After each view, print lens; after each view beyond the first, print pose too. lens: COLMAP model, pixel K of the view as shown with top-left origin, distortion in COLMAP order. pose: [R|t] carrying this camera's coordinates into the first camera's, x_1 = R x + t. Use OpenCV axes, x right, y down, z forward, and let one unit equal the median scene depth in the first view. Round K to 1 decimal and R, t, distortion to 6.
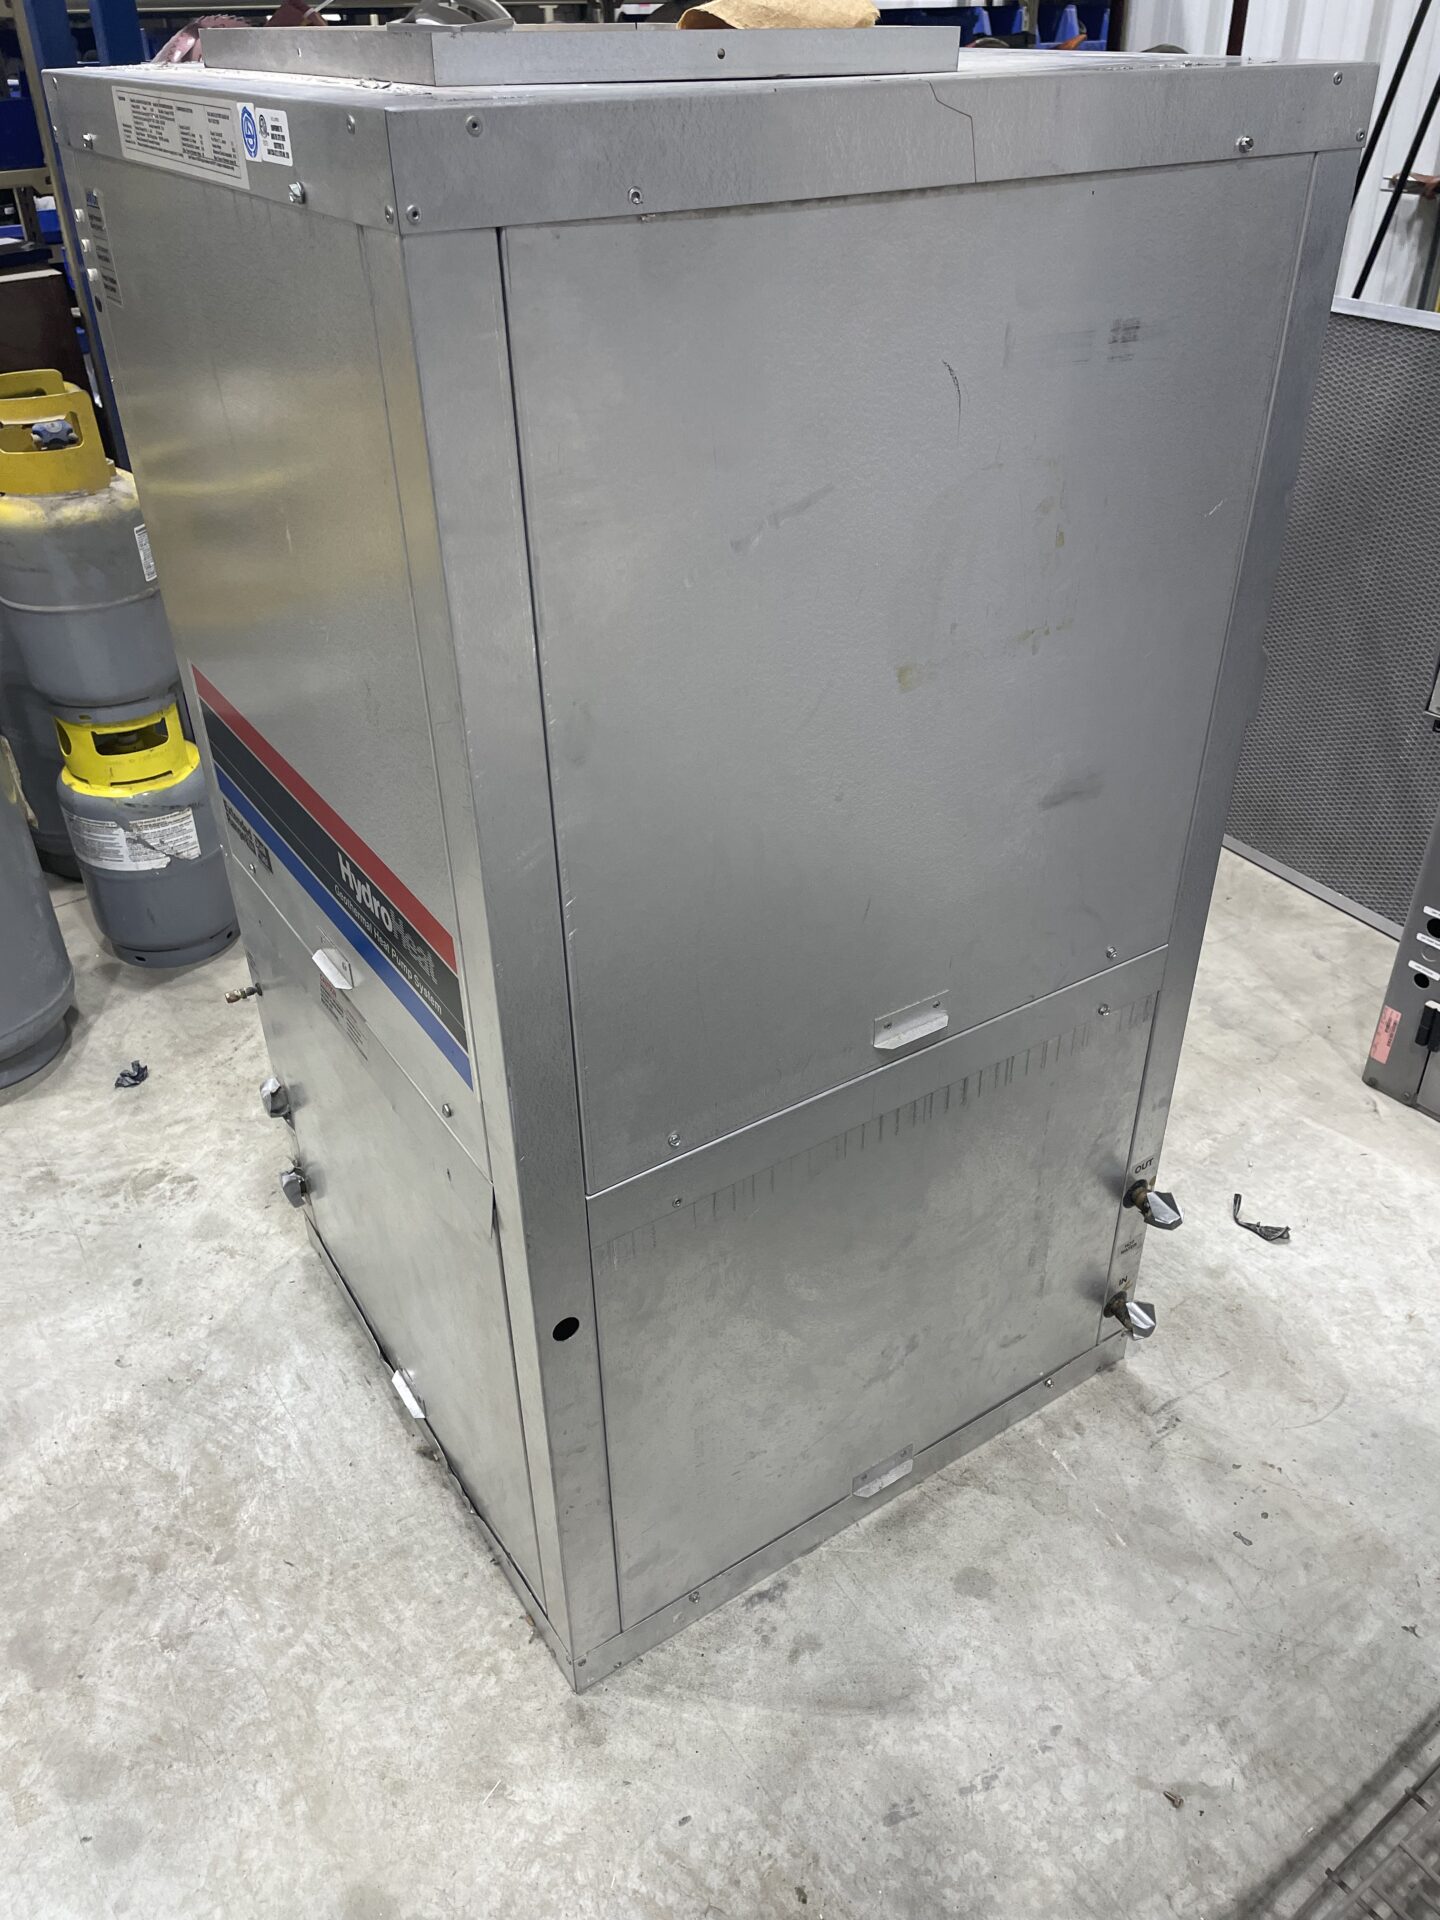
lens RADIAL K [[1452.4, 0, 720.2], [0, 1452.4, 964.3], [0, 0, 1]] dist [0.004346, -0.052687]
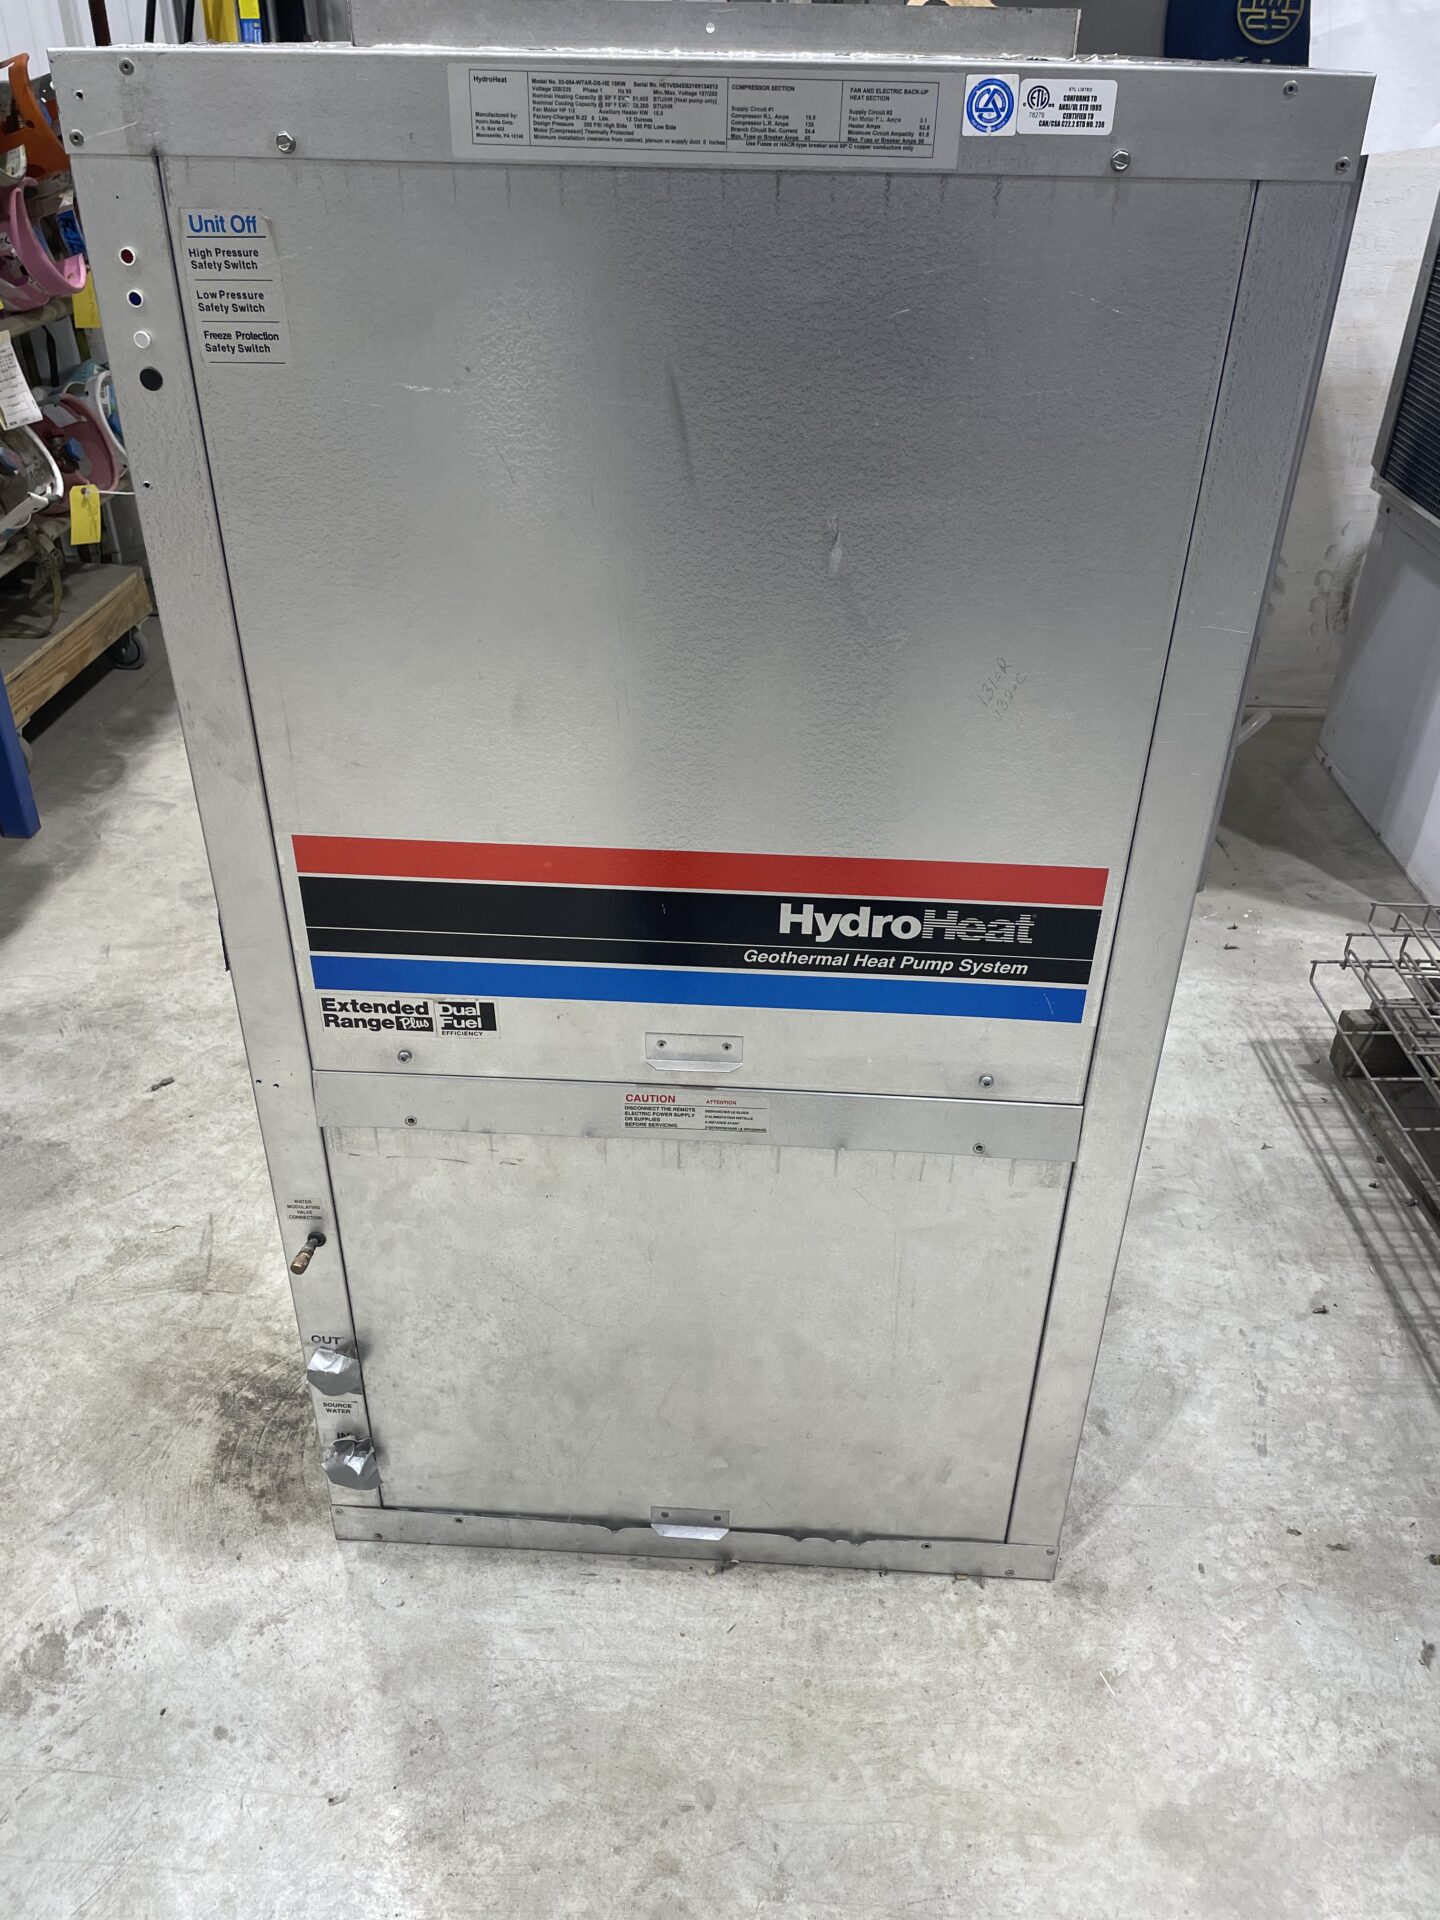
lens RADIAL K [[1452.4, 0, 716.0], [0, 1452.4, 961.6], [0, 0, 1]] dist [0.004346, -0.052687]
pose [[0.597261, -0.421495, 0.682365, -0.770140], [0.431975, 0.885889, 0.169112, -0.184924], [-0.675779, 0.193760, 0.711182, 0.313383]]
